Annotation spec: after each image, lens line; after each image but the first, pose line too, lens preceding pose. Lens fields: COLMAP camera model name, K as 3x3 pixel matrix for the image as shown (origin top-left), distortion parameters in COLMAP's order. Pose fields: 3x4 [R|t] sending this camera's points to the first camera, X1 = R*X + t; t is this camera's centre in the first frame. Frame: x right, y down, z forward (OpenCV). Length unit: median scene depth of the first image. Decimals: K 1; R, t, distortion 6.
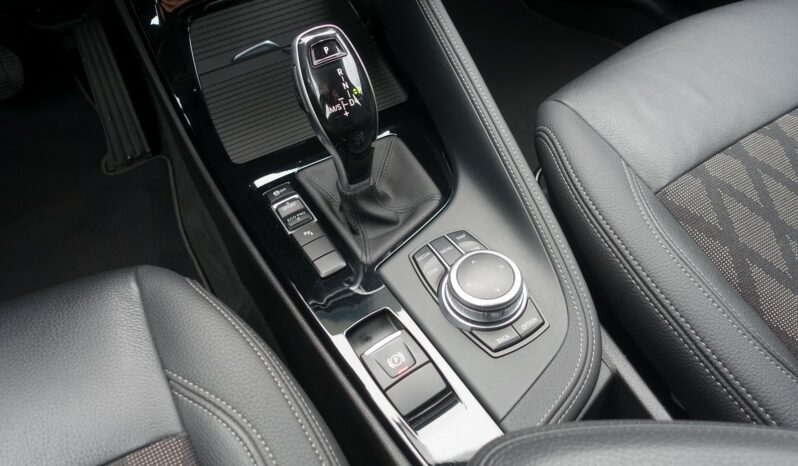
lens RADIAL K [[549.3, 0, 399.0], [0, 549.3, 233.0], [0, 0, 1]] dist [-0.004075, -0.000213]
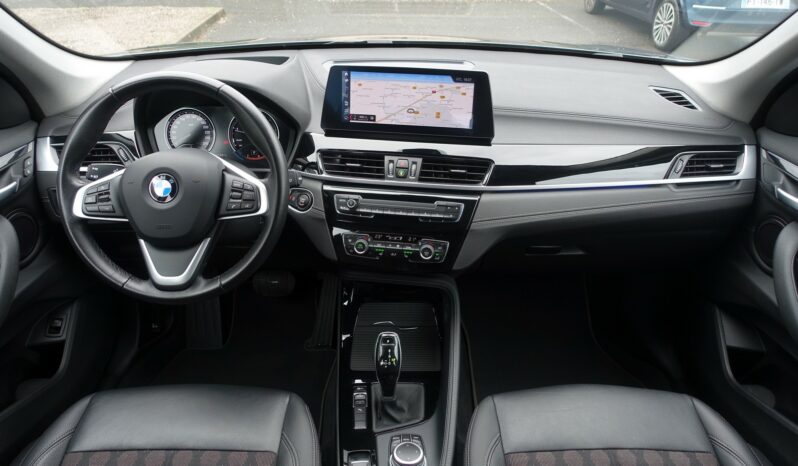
lens RADIAL K [[541.0, 0, 399.0], [0, 541.0, 233.0], [0, 0, 1]] dist [-0.001802, -0.000334]
pose [[0.879759, 0.263214, -0.395907, 0.679491], [-0.400414, 0.859178, -0.318561, 0.020026], [0.256305, 0.438784, 0.861264, -1.227416]]
